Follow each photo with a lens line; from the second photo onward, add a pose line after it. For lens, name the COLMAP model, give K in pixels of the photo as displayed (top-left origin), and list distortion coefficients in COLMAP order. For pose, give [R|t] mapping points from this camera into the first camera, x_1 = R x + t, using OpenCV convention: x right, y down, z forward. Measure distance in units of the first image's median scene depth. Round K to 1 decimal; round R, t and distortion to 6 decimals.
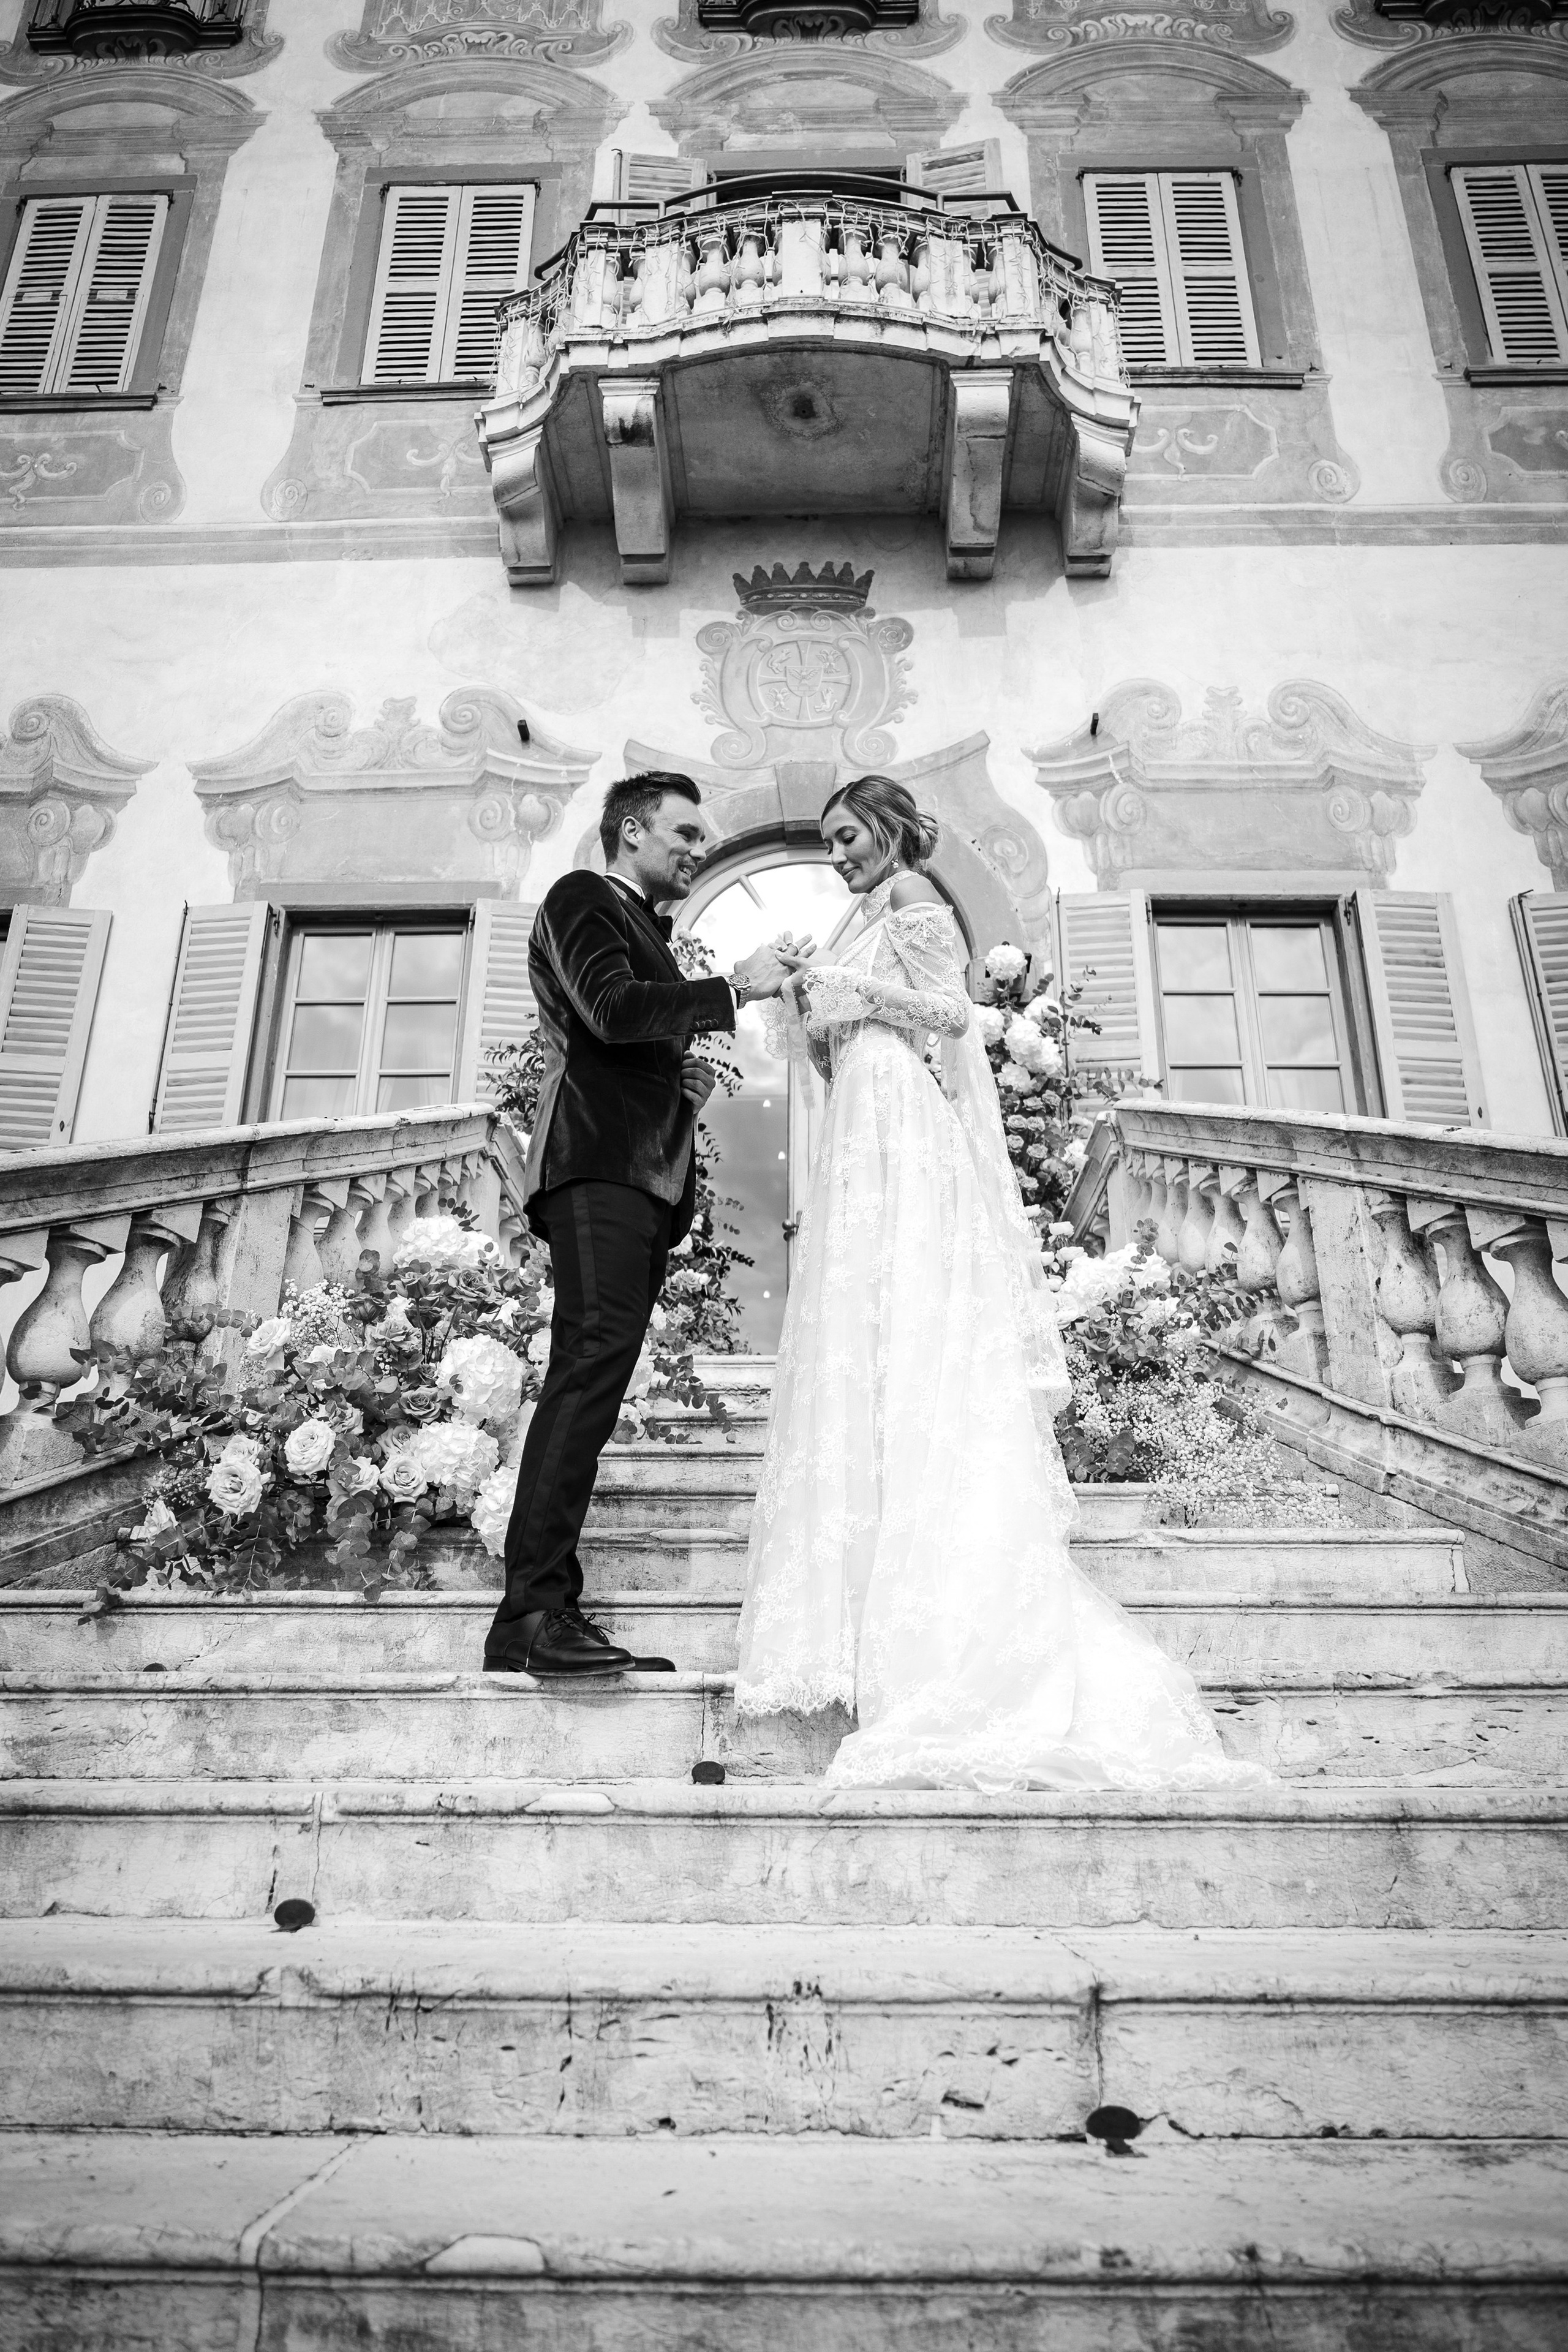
lens RADIAL K [[1562.8, 0, 784.5], [0, 1562.8, 1173.5], [0, 0, 1]] dist [0.005489, -0.023242]
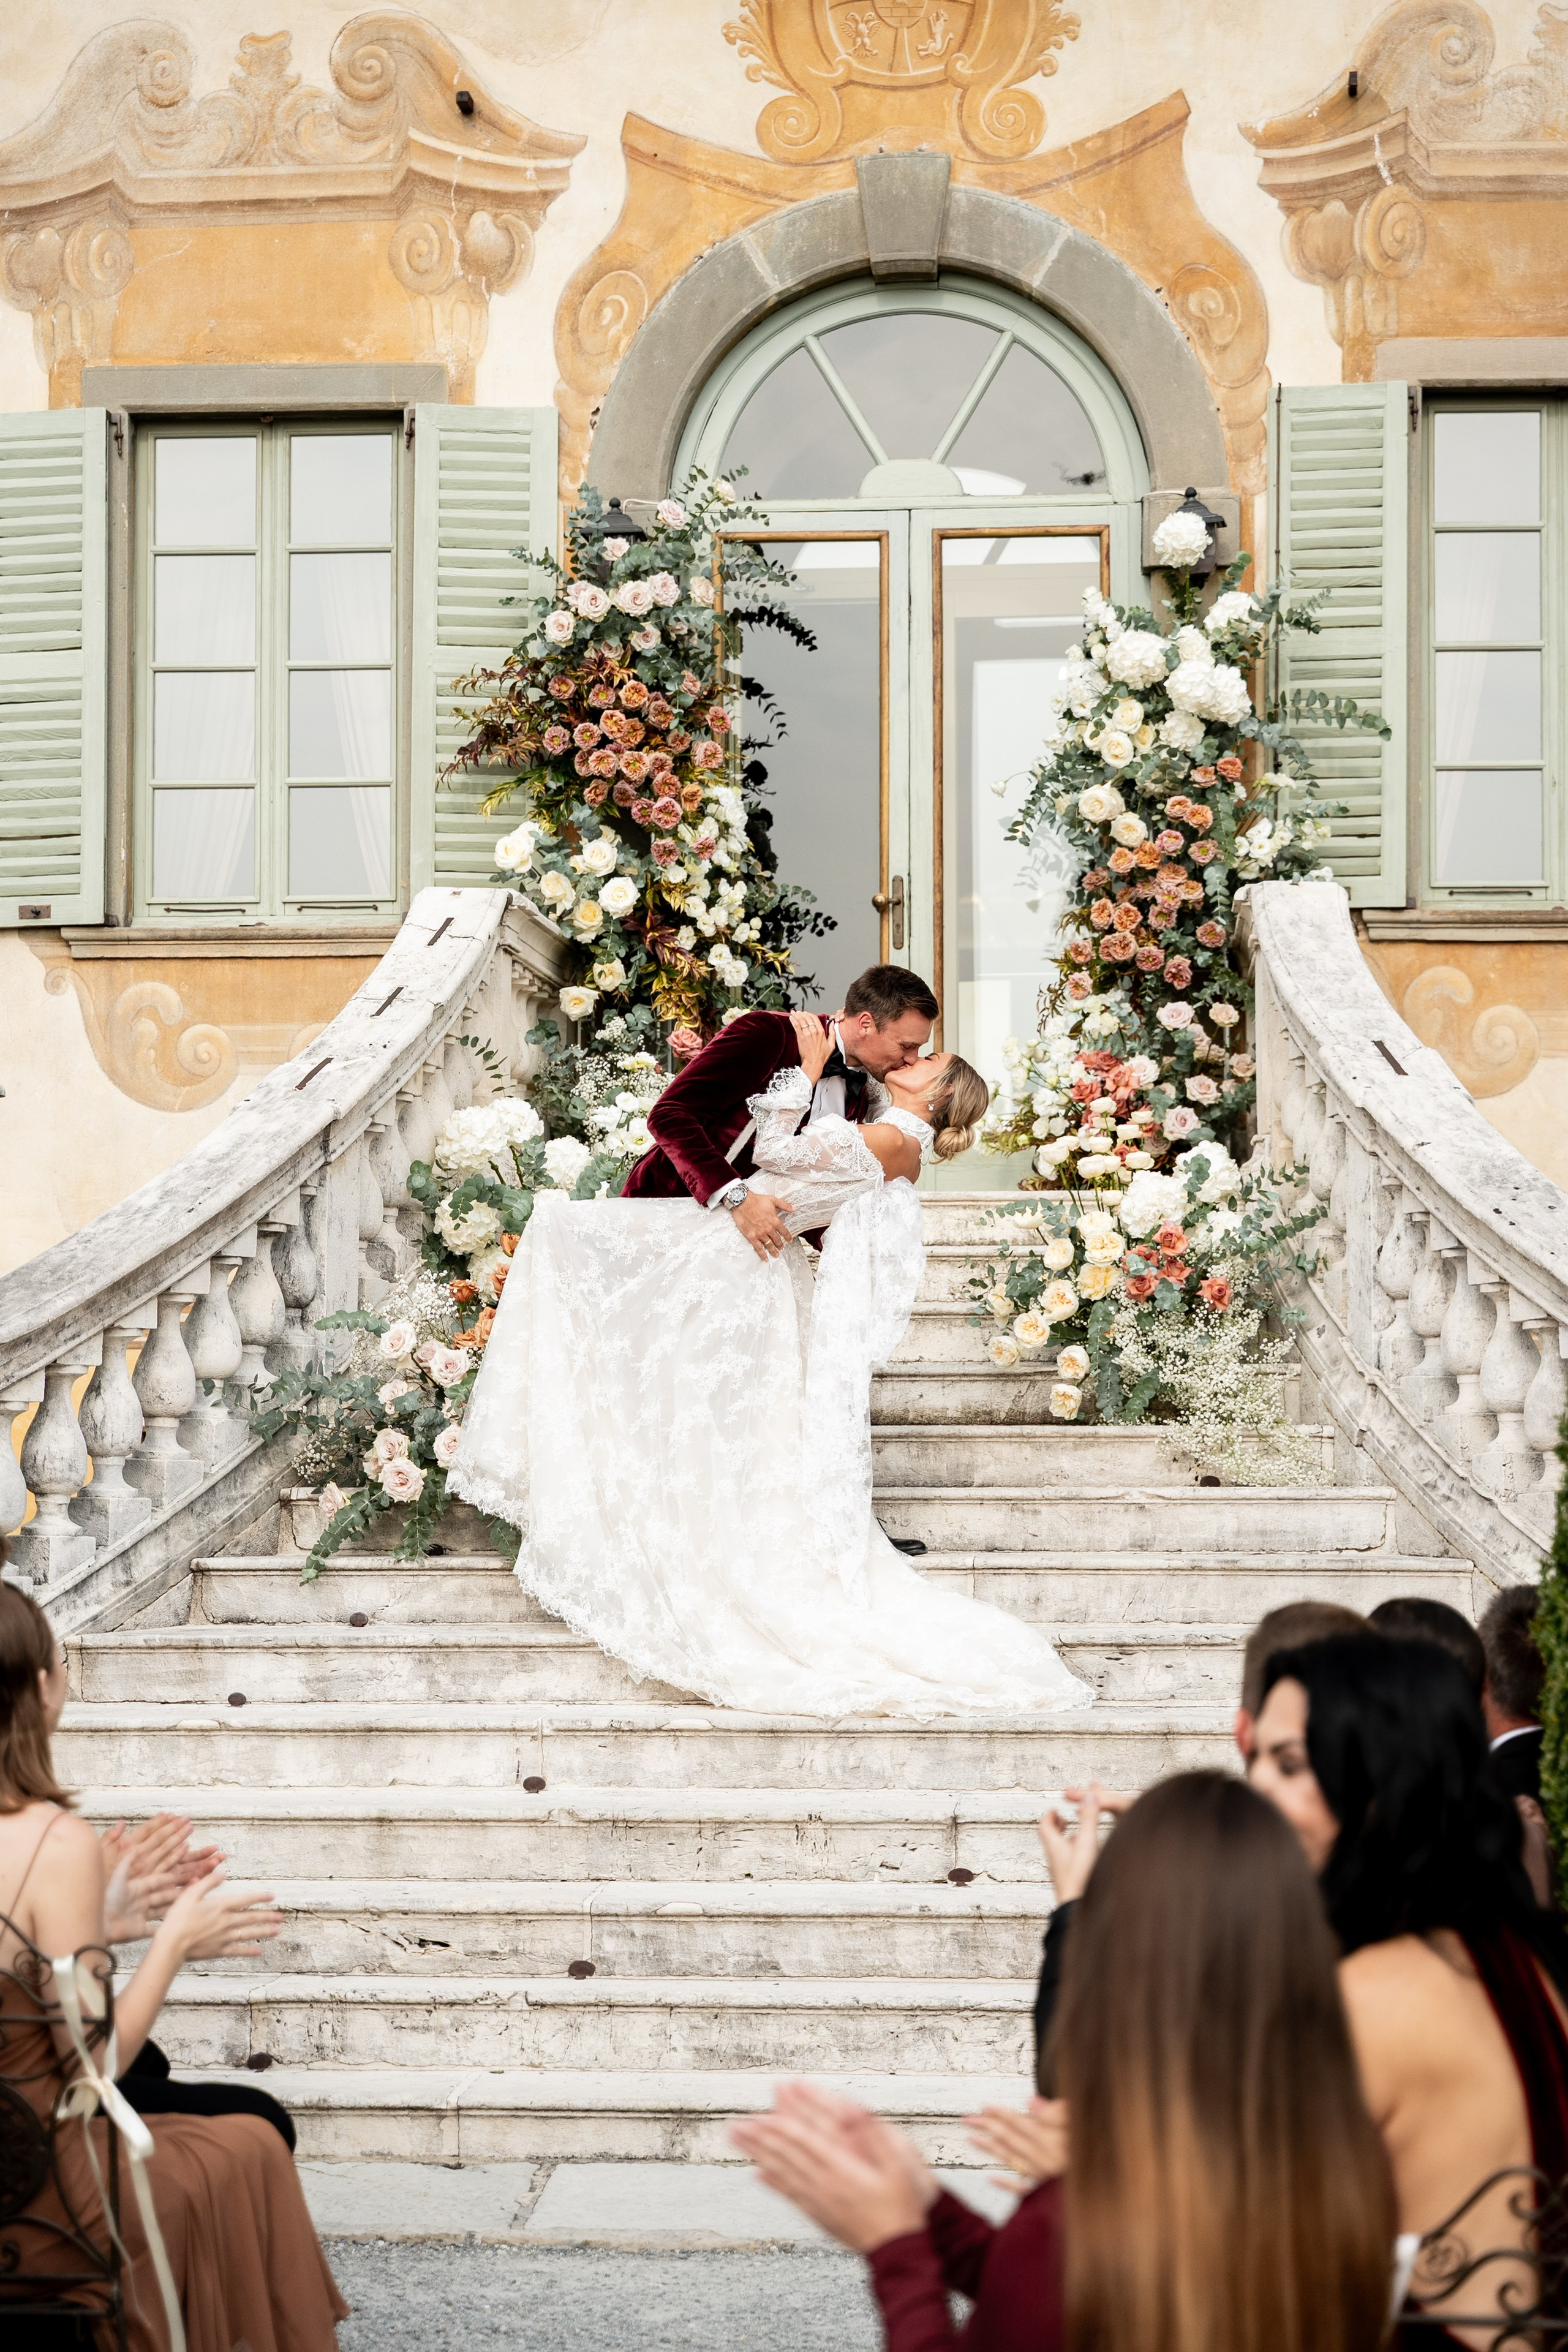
lens RADIAL K [[4635.2, 0, 829.9], [0, 4635.2, 1176.7], [0, 0, 1]] dist [0.033261, 0.106231]
pose [[0.998982, -0.007054, -0.044554, 0.066993], [0.020624, 0.949842, 0.312049, -0.469154], [0.040118, -0.312650, 0.949021, -0.972851]]
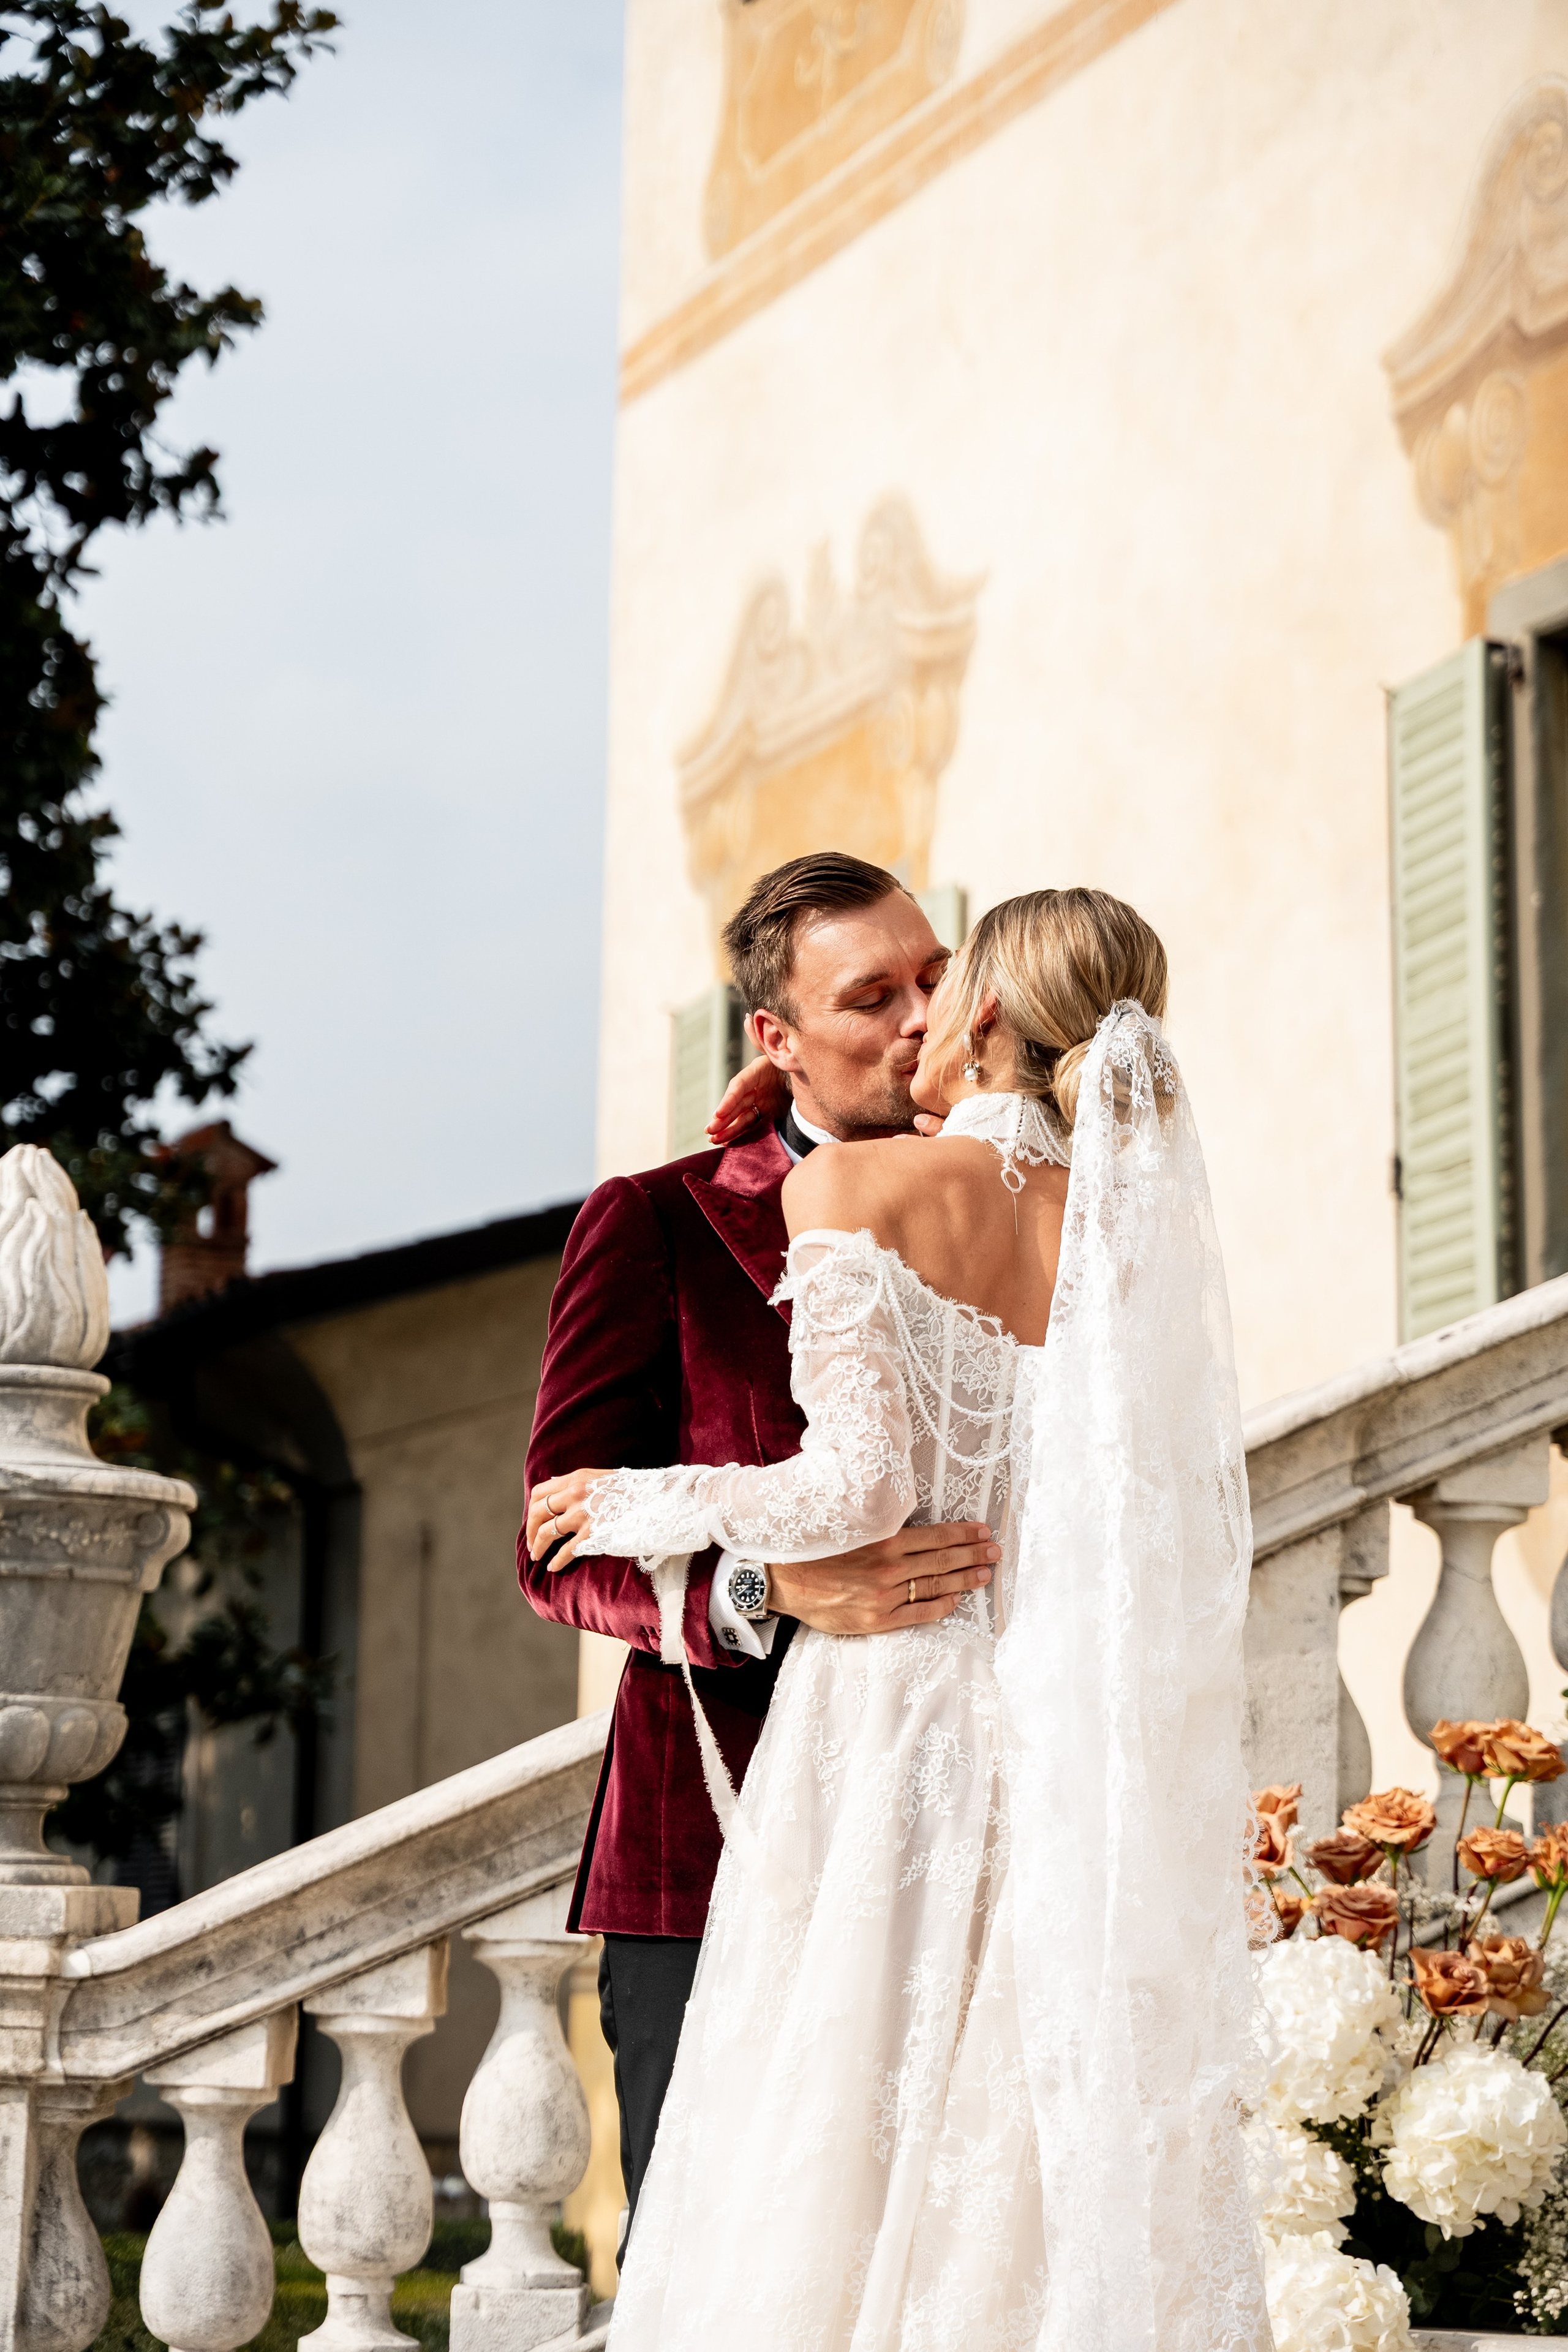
lens RADIAL K [[4539.4, 0, 775.9], [0, 4539.4, 1219.4], [0, 0, 1]] dist [0.051657, -0.059660]
pose [[0.474406, -0.150191, -0.867399, 0.436234], [0.306875, 0.951745, 0.003044, -0.072510], [0.825086, -0.267627, 0.497604, 0.091622]]
